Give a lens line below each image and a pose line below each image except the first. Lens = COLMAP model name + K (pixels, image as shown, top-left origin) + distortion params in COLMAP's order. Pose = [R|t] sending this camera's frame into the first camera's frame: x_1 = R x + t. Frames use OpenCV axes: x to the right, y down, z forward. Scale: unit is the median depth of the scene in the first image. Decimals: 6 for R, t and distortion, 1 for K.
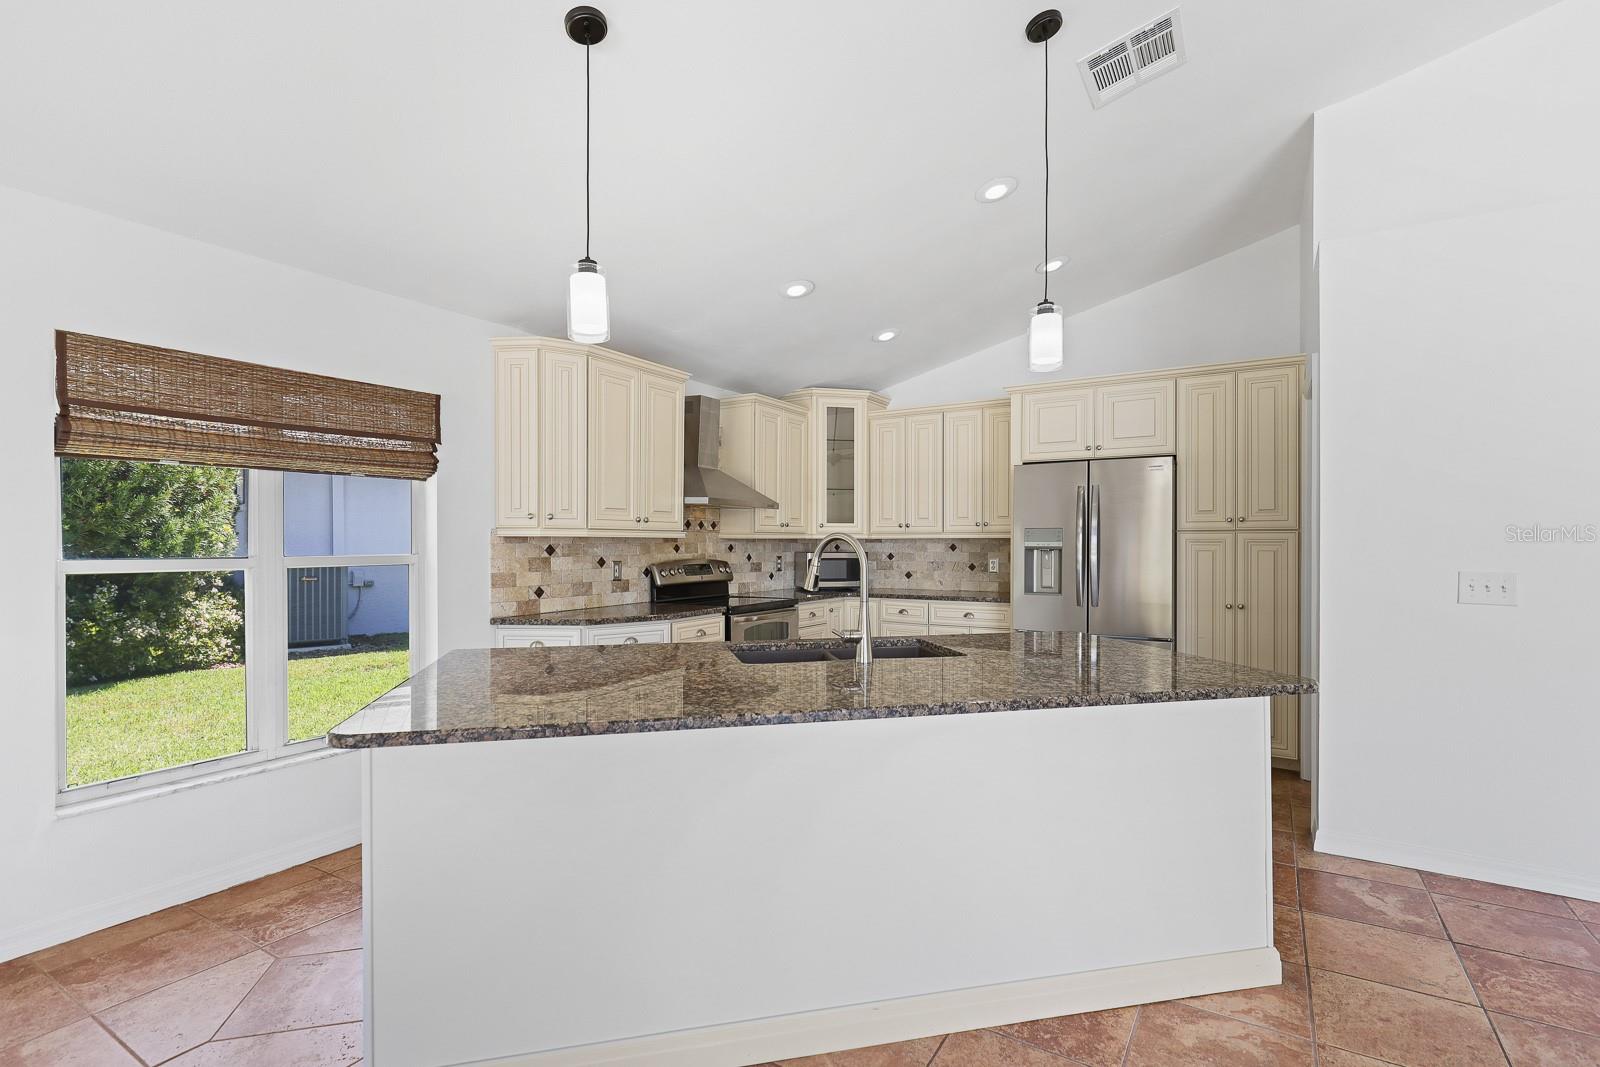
lens RADIAL K [[754.8, 0, 805.5], [0, 754.8, 544.0], [0, 0, 1]] dist [0.000498, -0.000028]
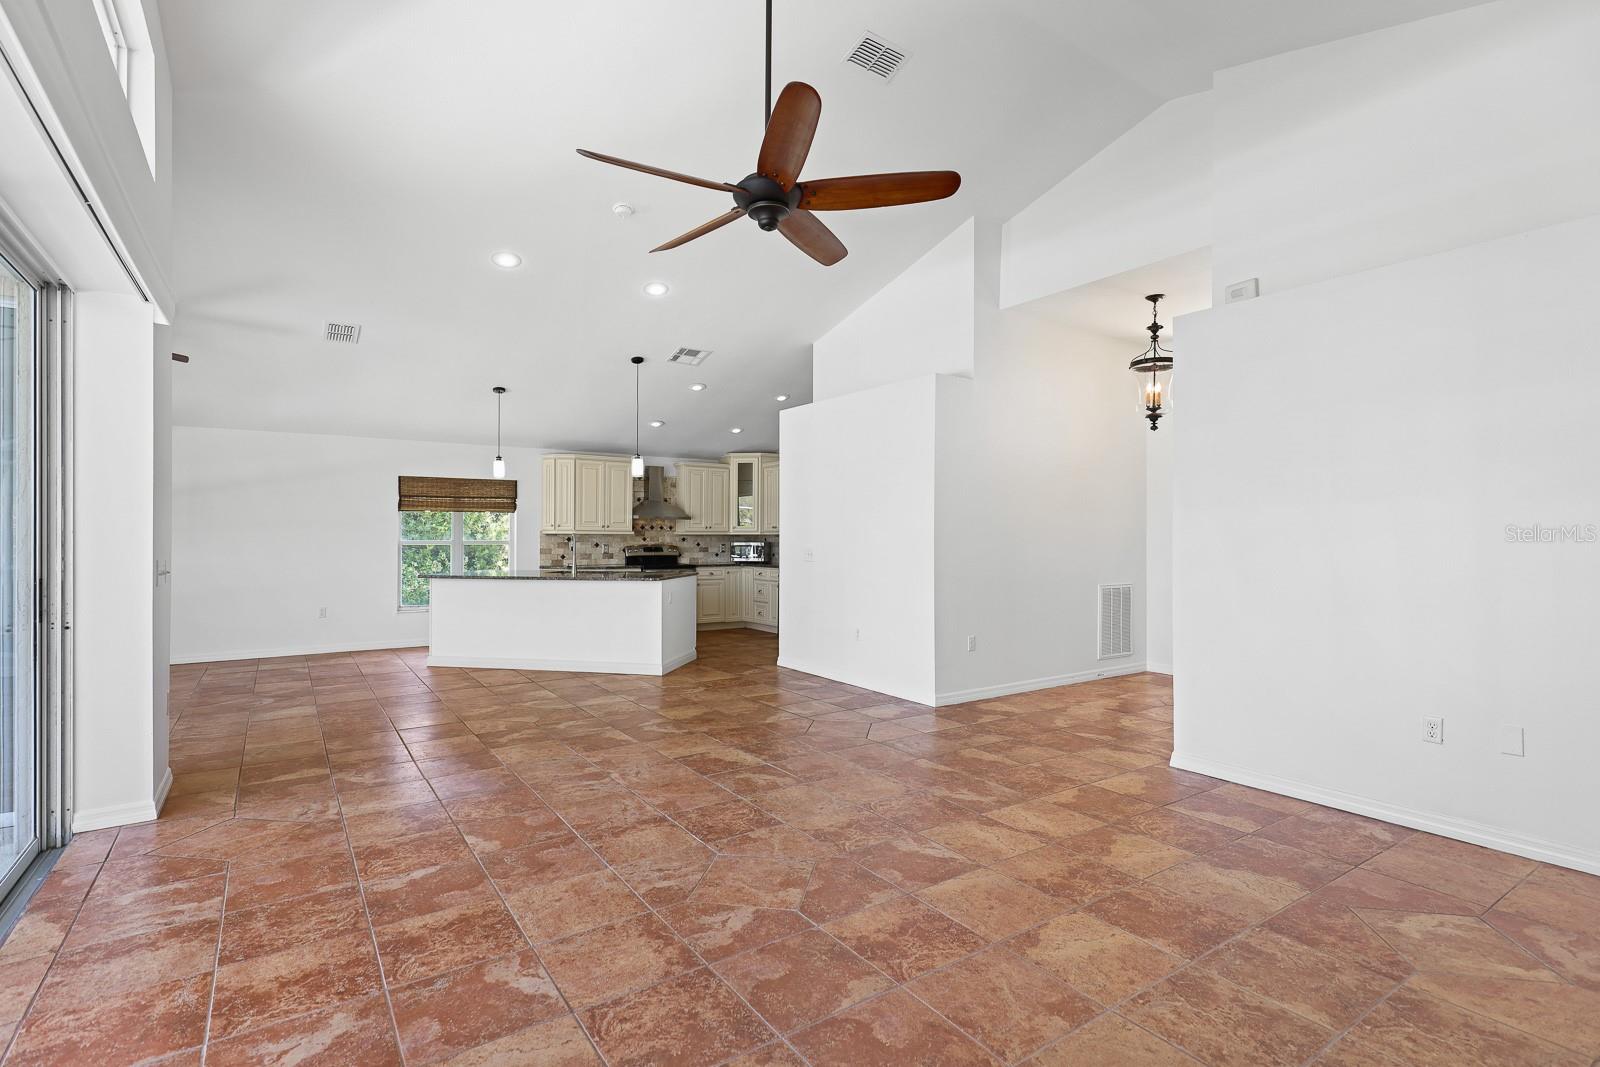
lens RADIAL K [[771.9, 0, 807.3], [0, 771.9, 529.4], [0, 0, 1]] dist [0.001066, -0.000332]
pose [[0.912727, -0.002165, -0.408564, 1.198539], [-0.003004, 0.999923, -0.012010, 0.003324], [0.408559, 0.012189, 0.912650, -0.815025]]
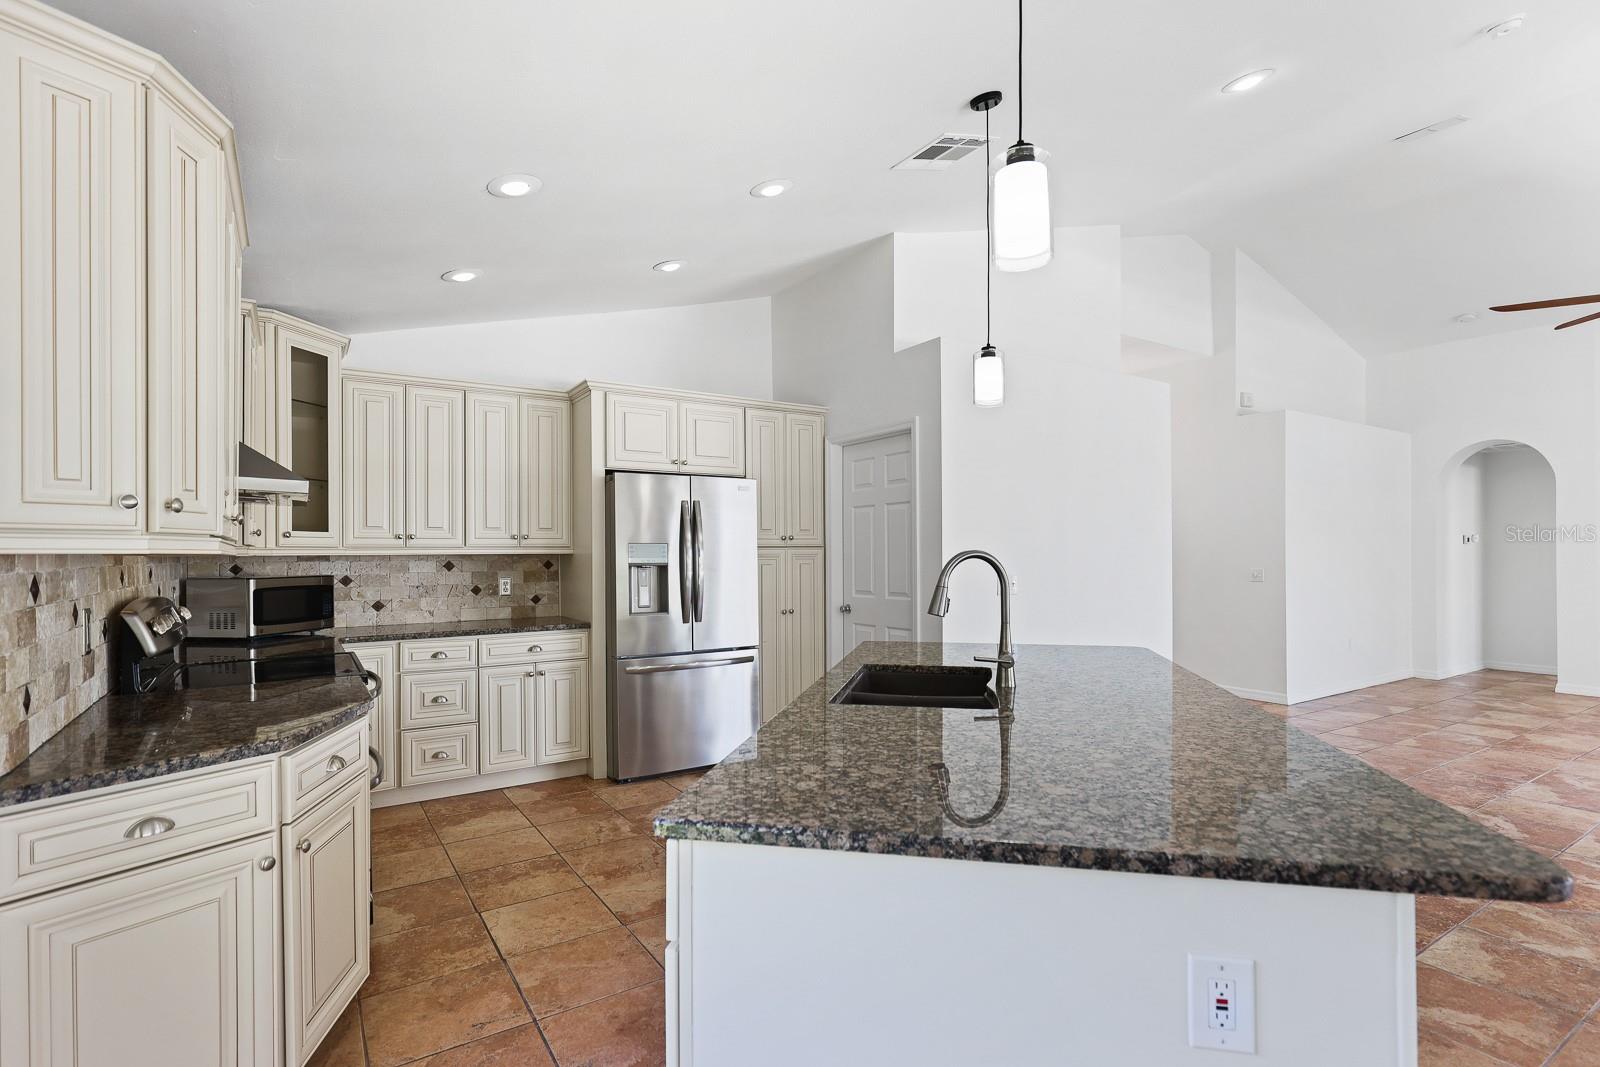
lens RADIAL K [[781.3, 0, 808.8], [0, 781.3, 553.1], [0, 0, 1]] dist [0.002501, 0.000036]
pose [[0.426923, -0.001621, 0.904286, -0.476446], [0.007949, 0.999966, -0.001961, -0.005666], [-0.904253, 0.008026, 0.426922, 0.417830]]
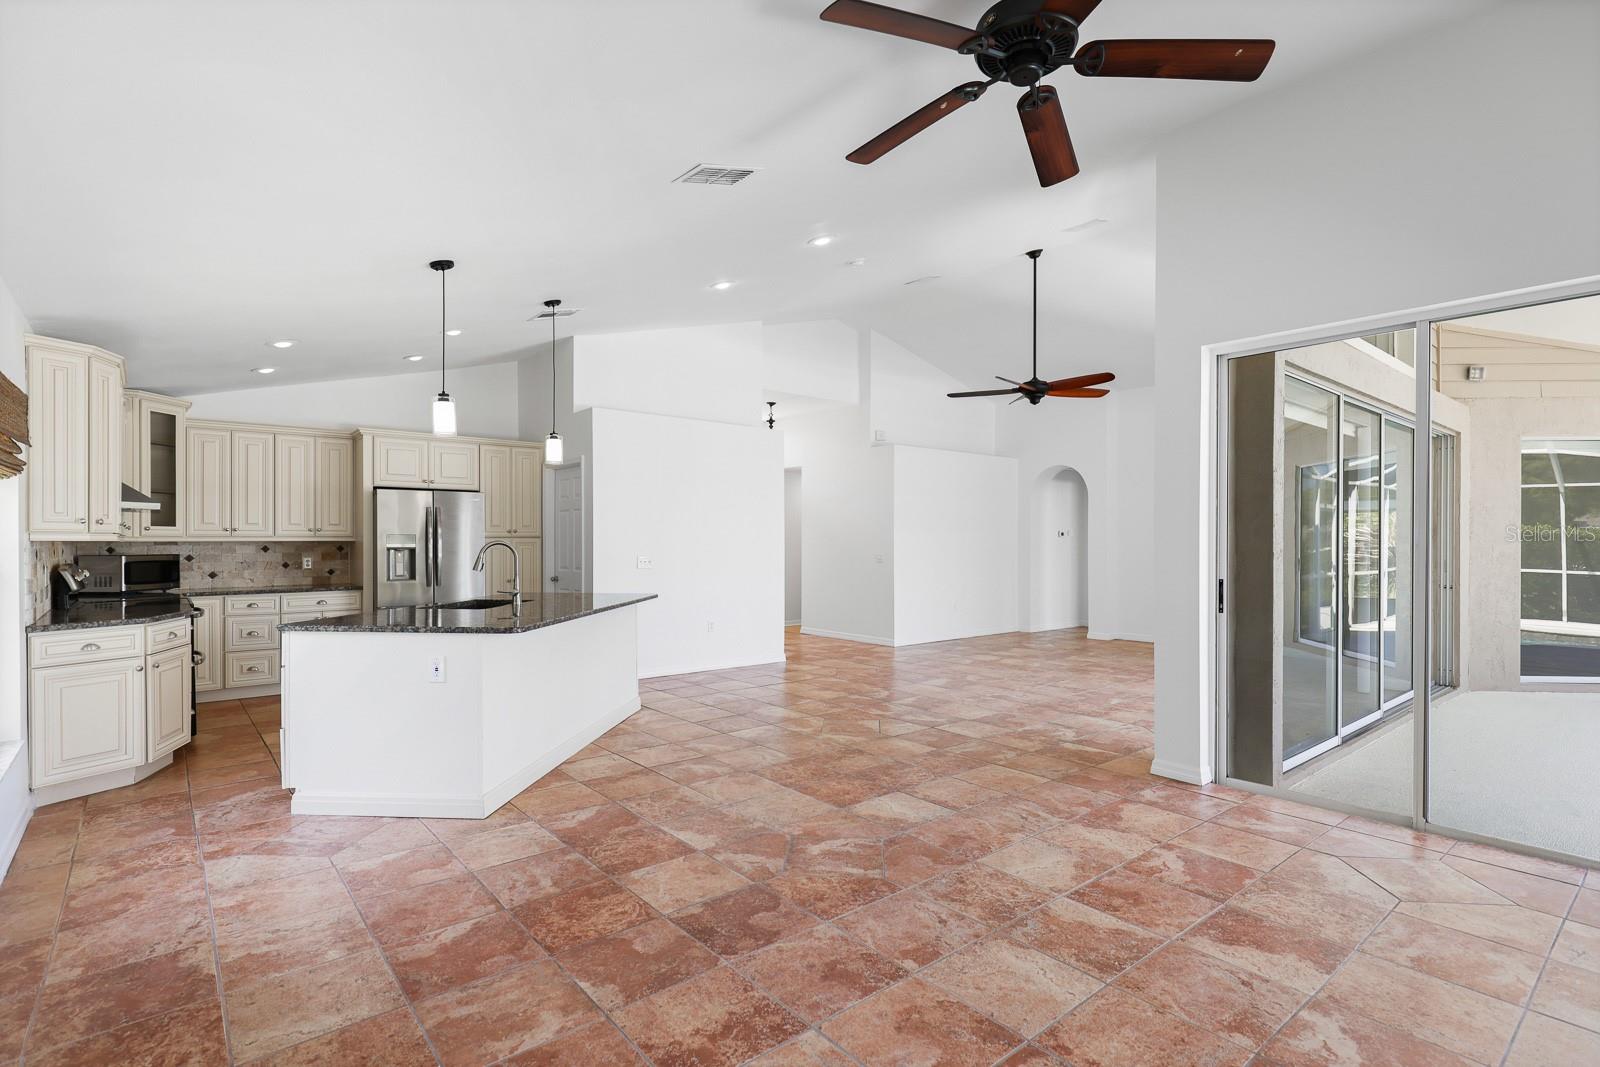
lens RADIAL K [[775.7, 0, 807.6], [0, 775.7, 543.7], [0, 0, 1]] dist [-0.000156, 0.000270]
pose [[0.316138, -0.002575, 0.948710, -0.857126], [0.002881, 0.999994, 0.001755, -0.004179], [-0.948709, 0.002179, 0.316144, -0.206821]]
